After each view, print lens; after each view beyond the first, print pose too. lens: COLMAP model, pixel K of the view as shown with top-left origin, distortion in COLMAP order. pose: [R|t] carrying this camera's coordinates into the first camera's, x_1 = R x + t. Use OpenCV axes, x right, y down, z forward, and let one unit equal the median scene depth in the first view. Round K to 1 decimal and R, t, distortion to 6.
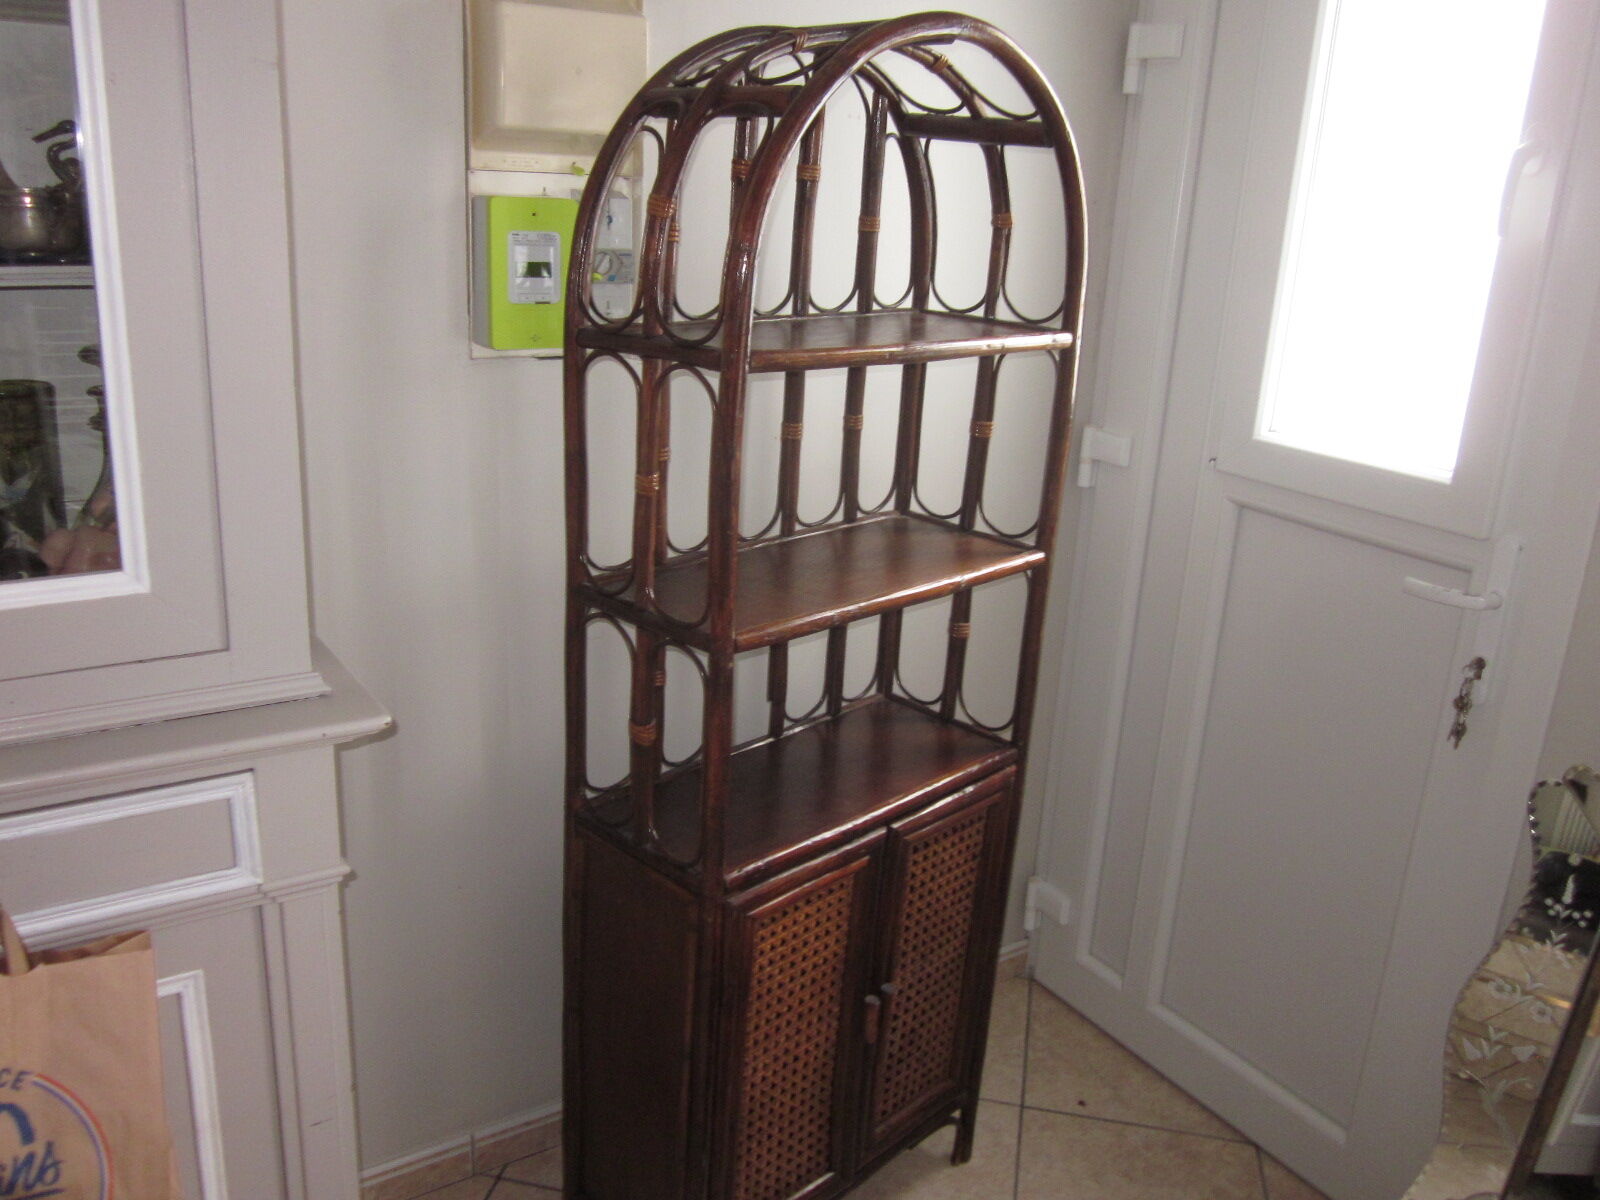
lens RADIAL K [[1330.2, 0, 800.0], [0, 1330.2, 600.0], [0, 0, 1]] dist [-0.051061, 0.016796]
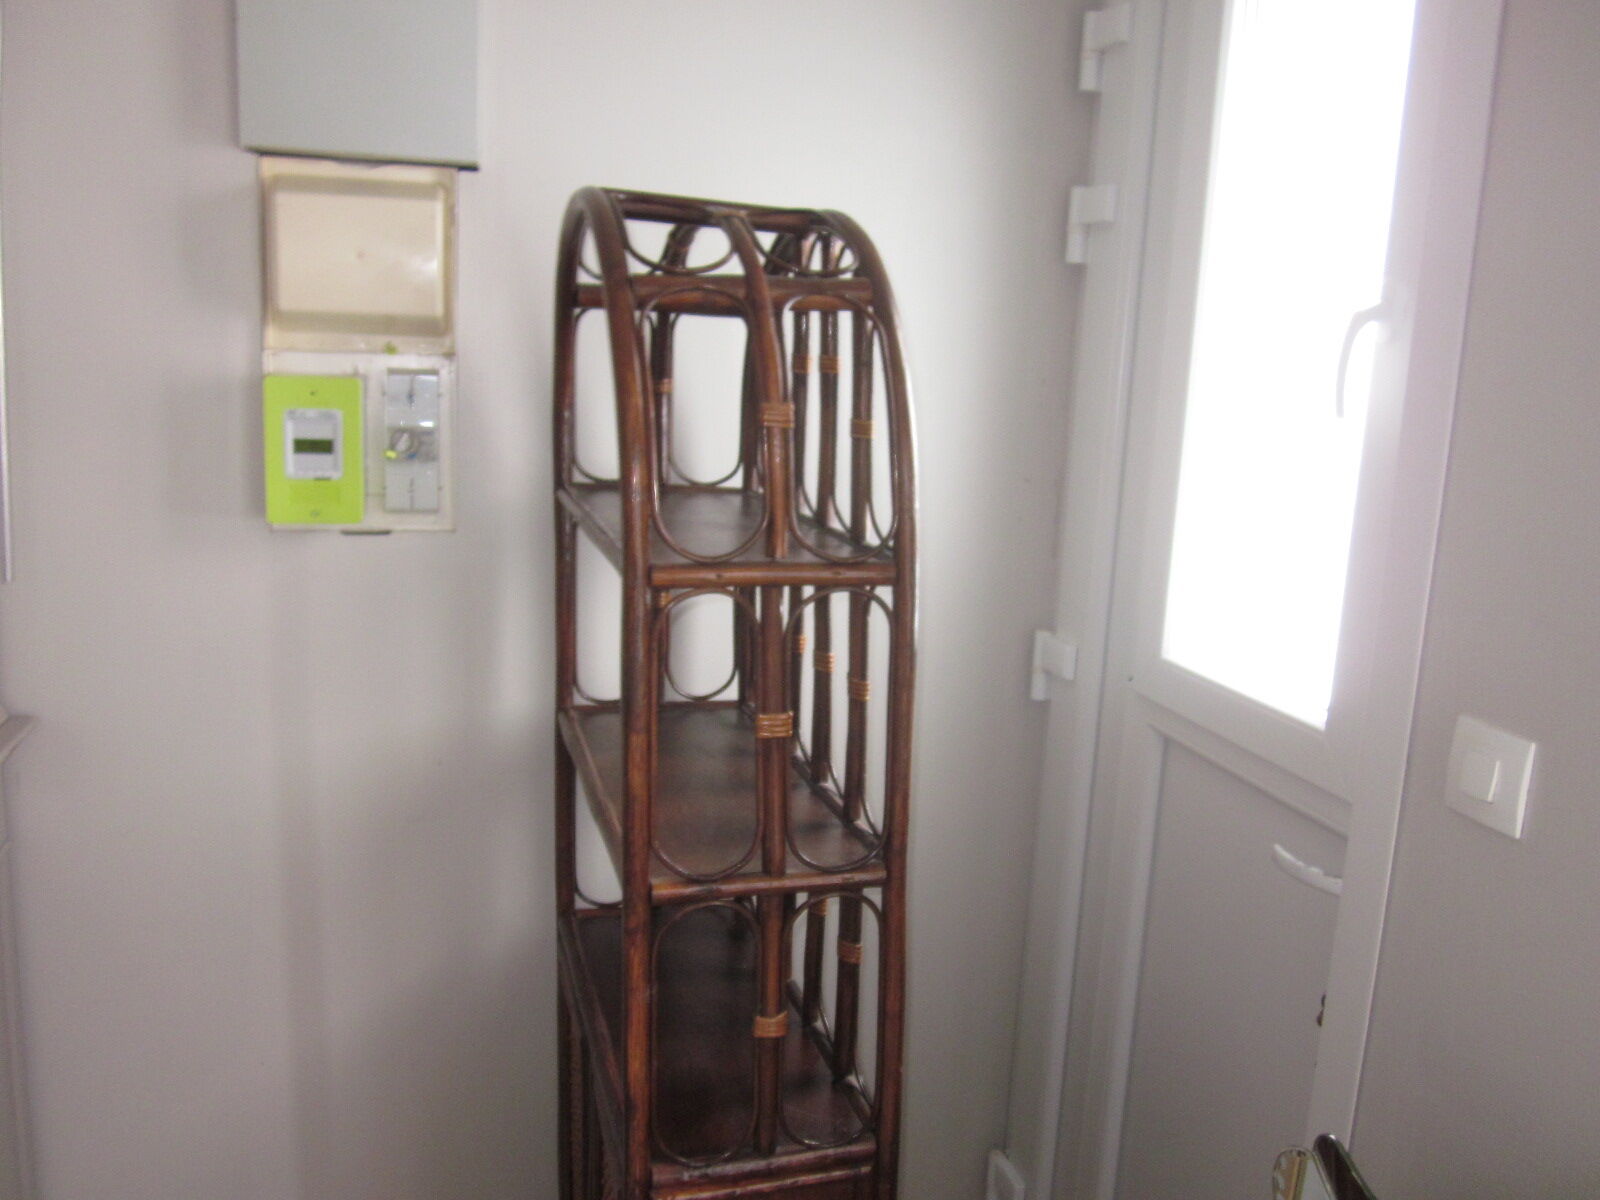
lens RADIAL K [[1330.2, 0, 800.0], [0, 1330.2, 600.0], [0, 0, 1]] dist [-0.051061, 0.016796]
pose [[0.954279, 0.049648, -0.294767, 0.425538], [-0.088157, 0.988994, -0.118822, -0.044297], [0.285623, 0.139375, 0.948153, 0.159508]]
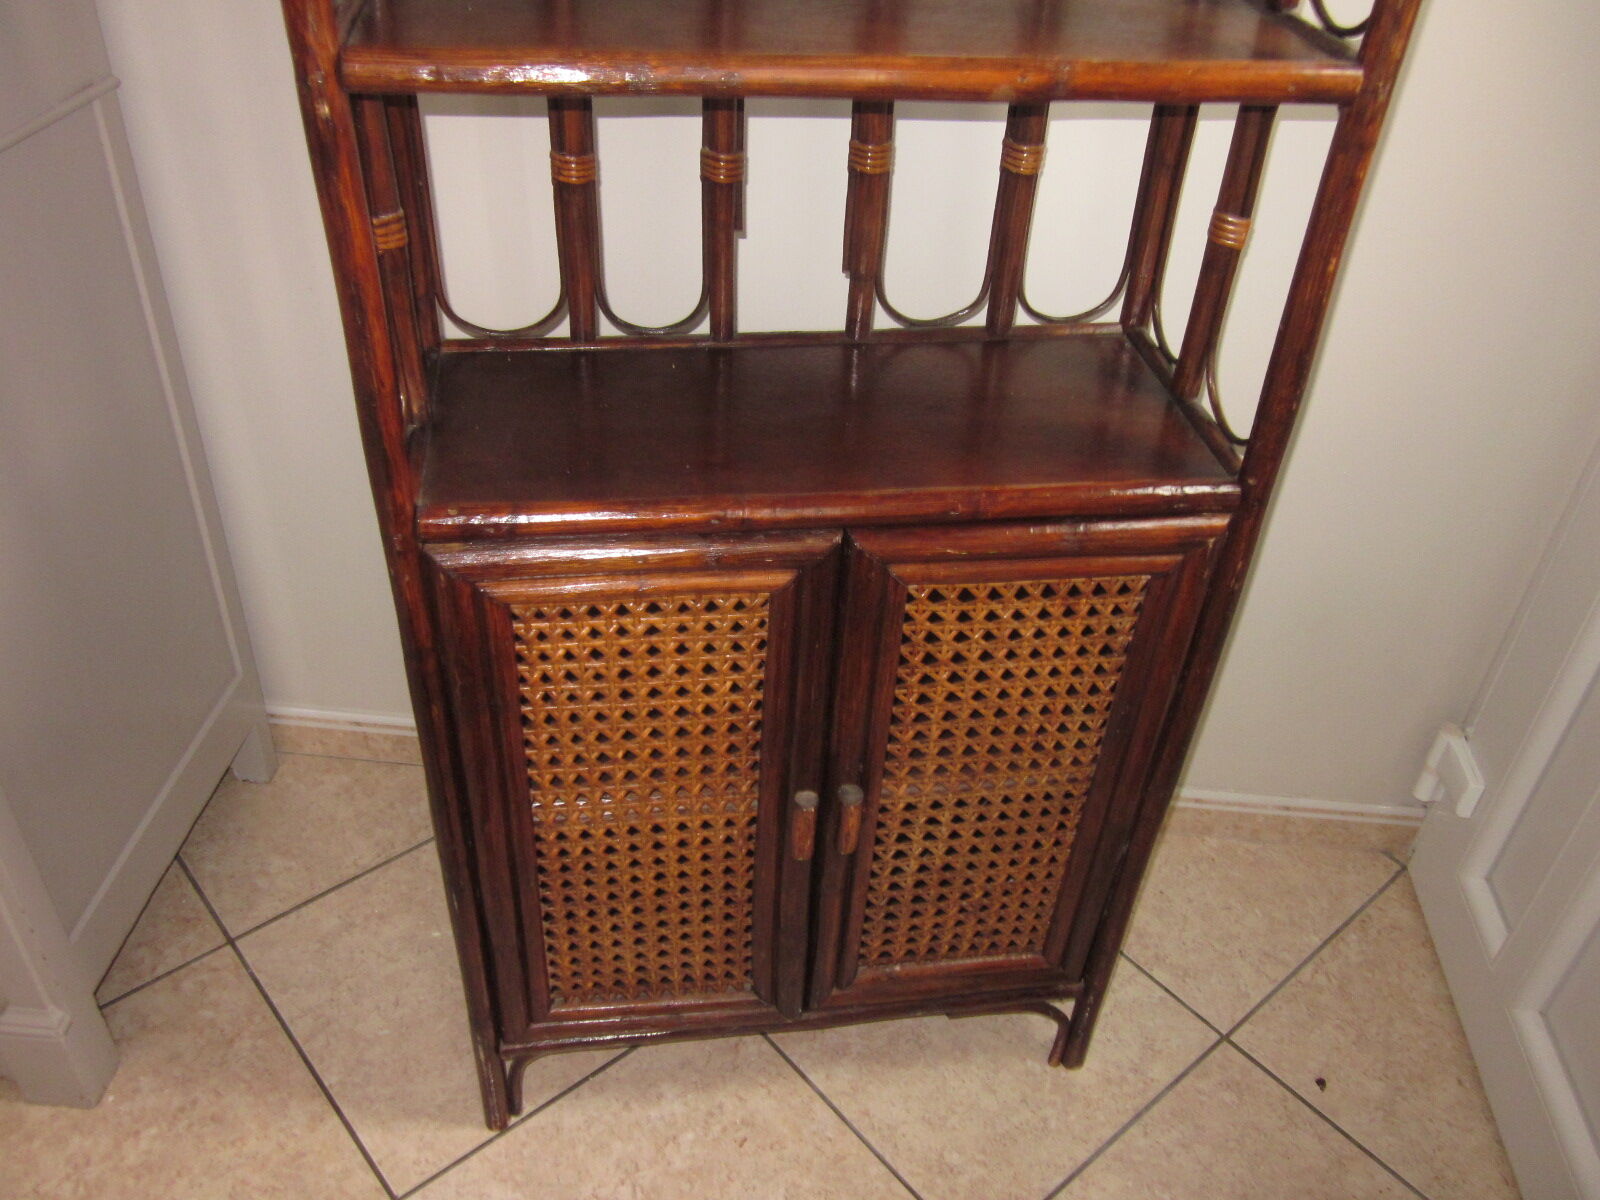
lens RADIAL K [[1326.7, 0, 788.1], [0, 1326.7, 612.0], [0, 0, 1]] dist [-0.050196, 0.001284]
pose [[0.788266, 0.362718, -0.497063, 0.317107], [-0.191481, 0.912280, 0.362051, 0.008402], [0.584783, -0.190214, 0.788573, 0.541402]]
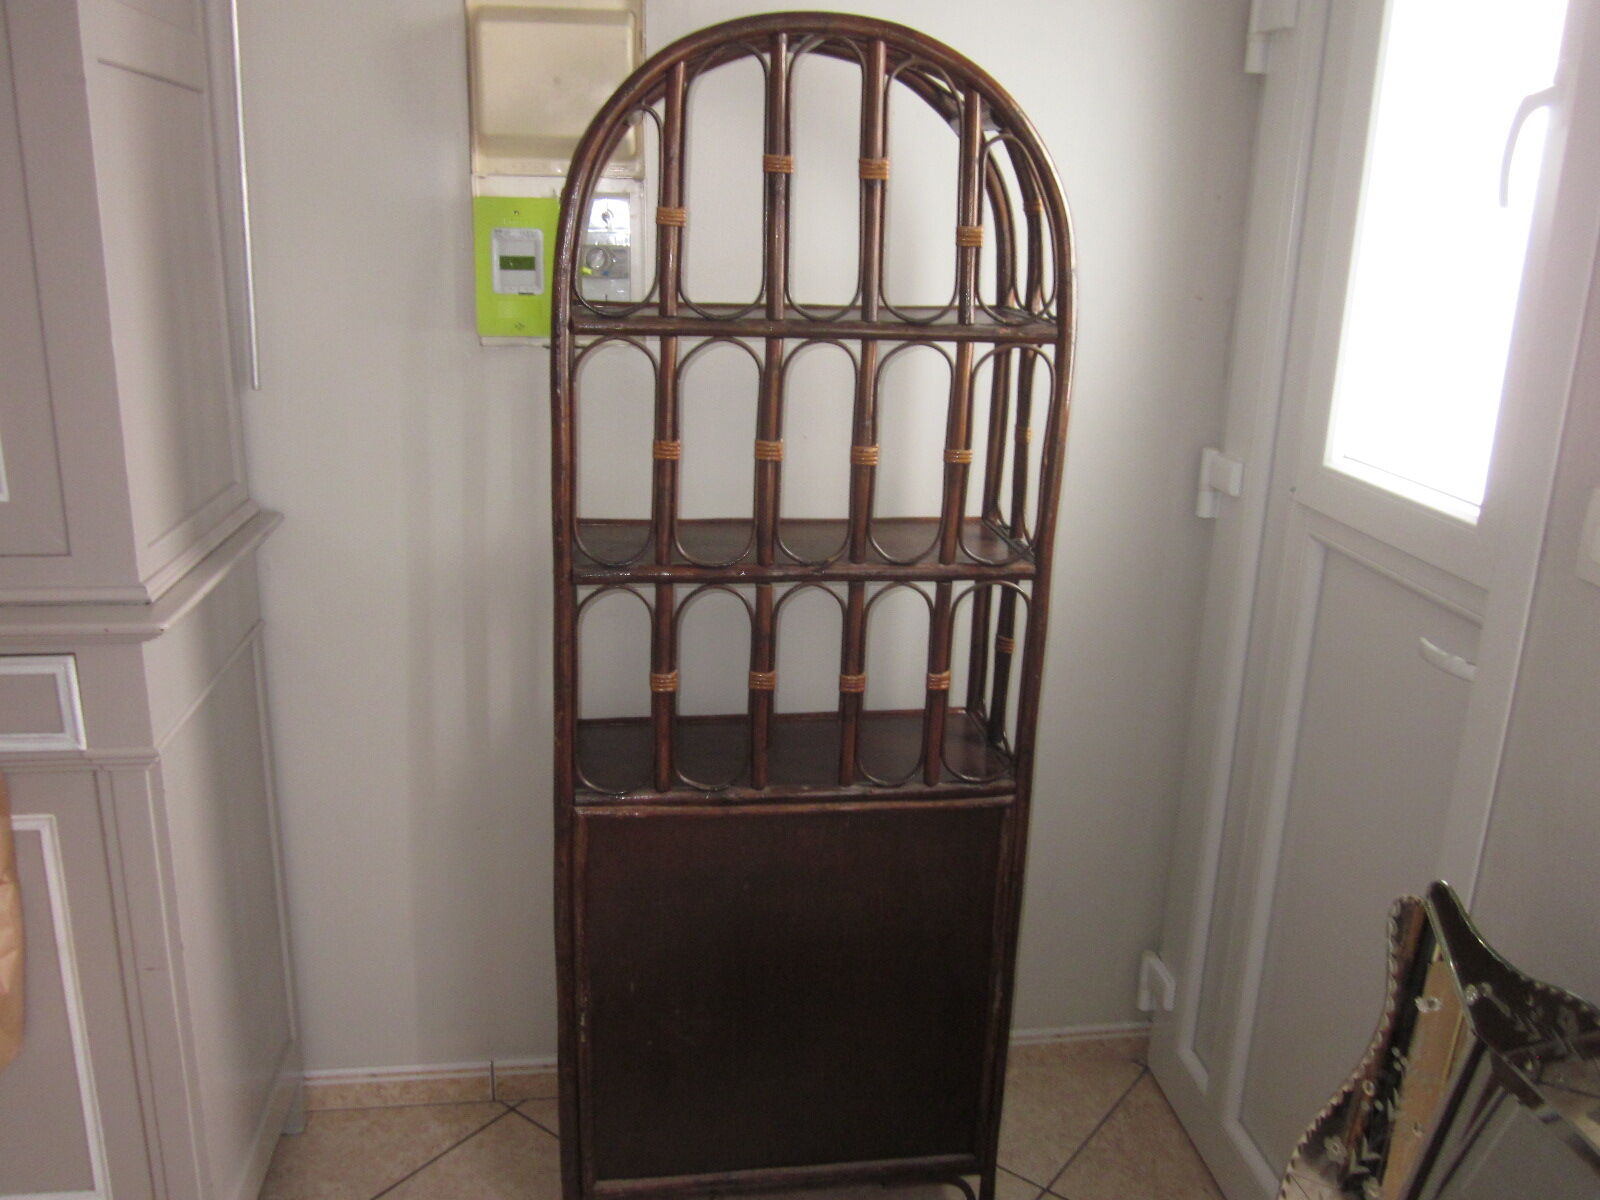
lens RADIAL K [[1330.2, 0, 800.0], [0, 1330.2, 600.0], [0, 0, 1]] dist [-0.051061, 0.016796]
pose [[0.902141, 0.098048, -0.420154, 0.464890], [-0.111525, 0.993733, -0.007562, 0.008422], [0.416779, 0.053680, 0.907422, 0.113380]]
